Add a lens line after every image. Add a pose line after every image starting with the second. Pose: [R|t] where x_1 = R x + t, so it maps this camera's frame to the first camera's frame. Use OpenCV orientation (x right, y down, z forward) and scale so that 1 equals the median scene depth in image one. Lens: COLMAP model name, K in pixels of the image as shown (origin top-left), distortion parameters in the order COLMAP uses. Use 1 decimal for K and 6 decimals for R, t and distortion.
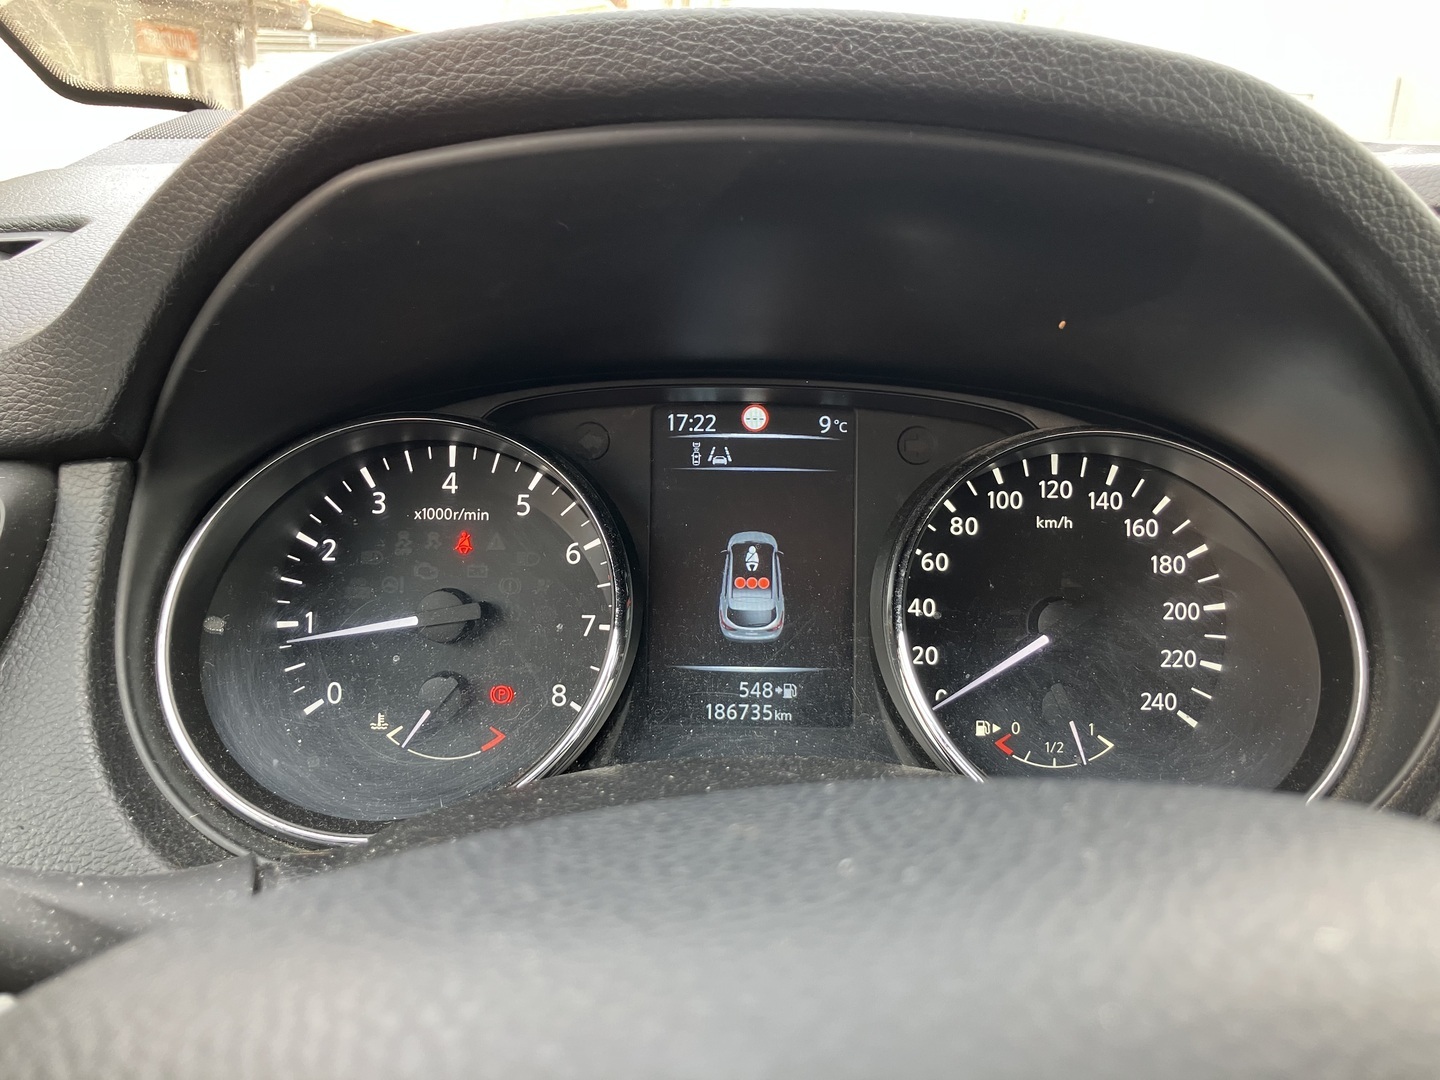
lens RADIAL K [[1166.3, 0, 714.3], [0, 1166.3, 542.4], [0, 0, 1]] dist [0.050846, -0.046753]
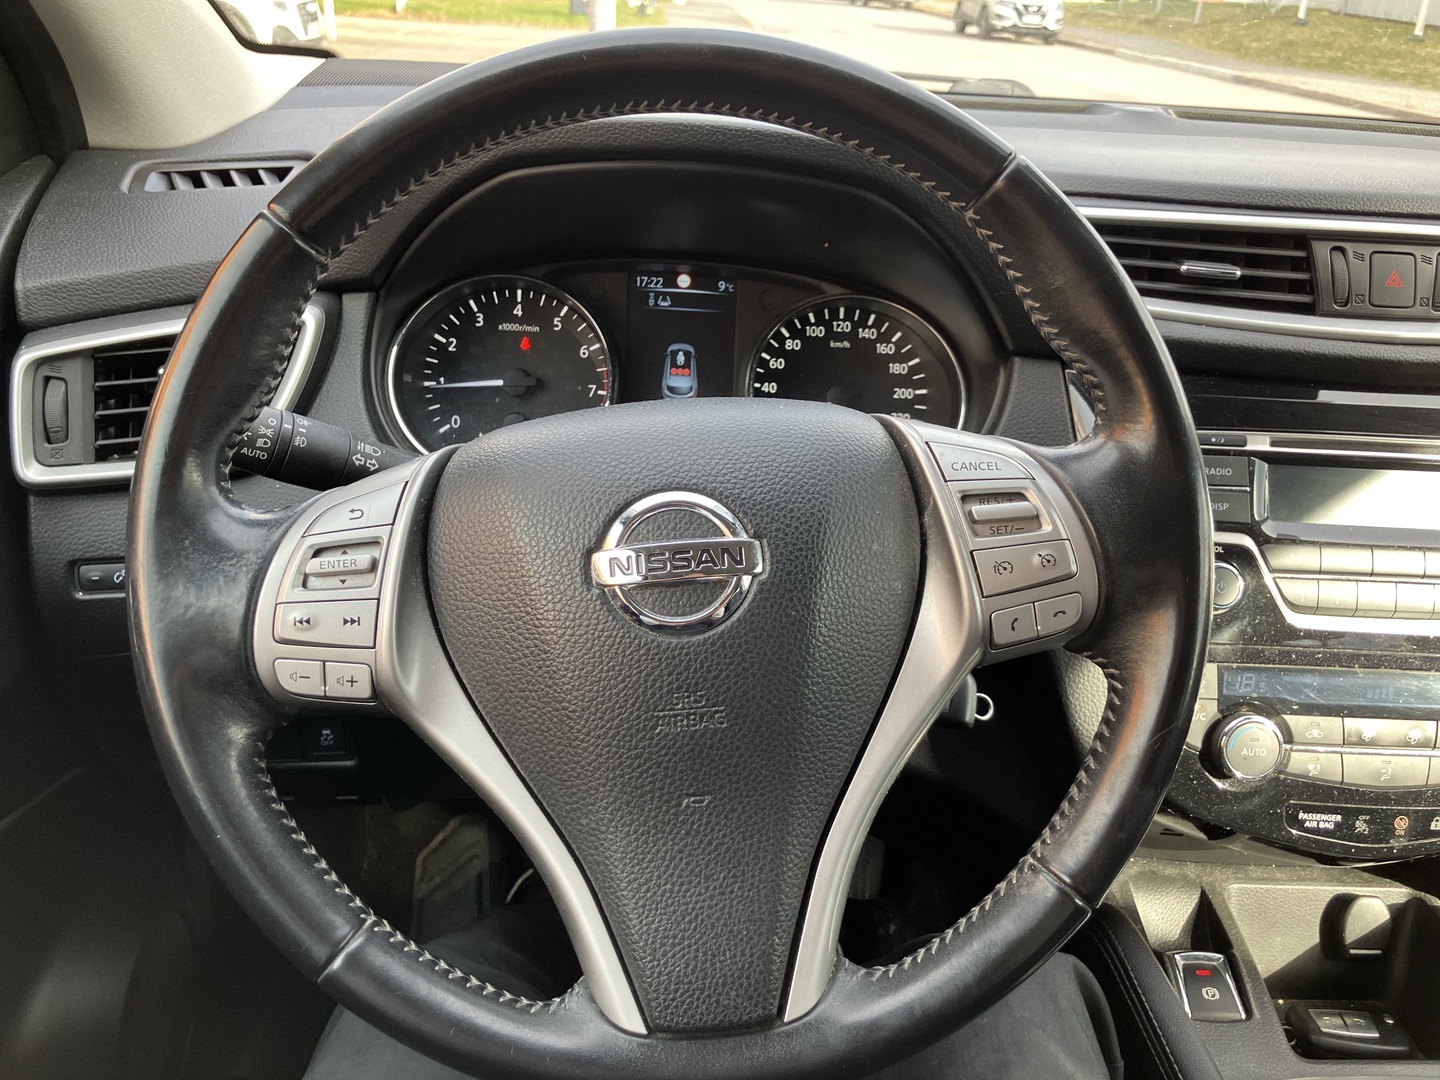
lens RADIAL K [[1166.3, 0, 733.1], [0, 1166.3, 544.1], [0, 0, 1]] dist [0.050846, -0.046753]
pose [[0.997526, 0.025119, 0.065658, 0.001299], [-0.033514, 0.990941, 0.130052, 0.063592], [-0.061797, -0.131930, 0.989331, -0.903861]]
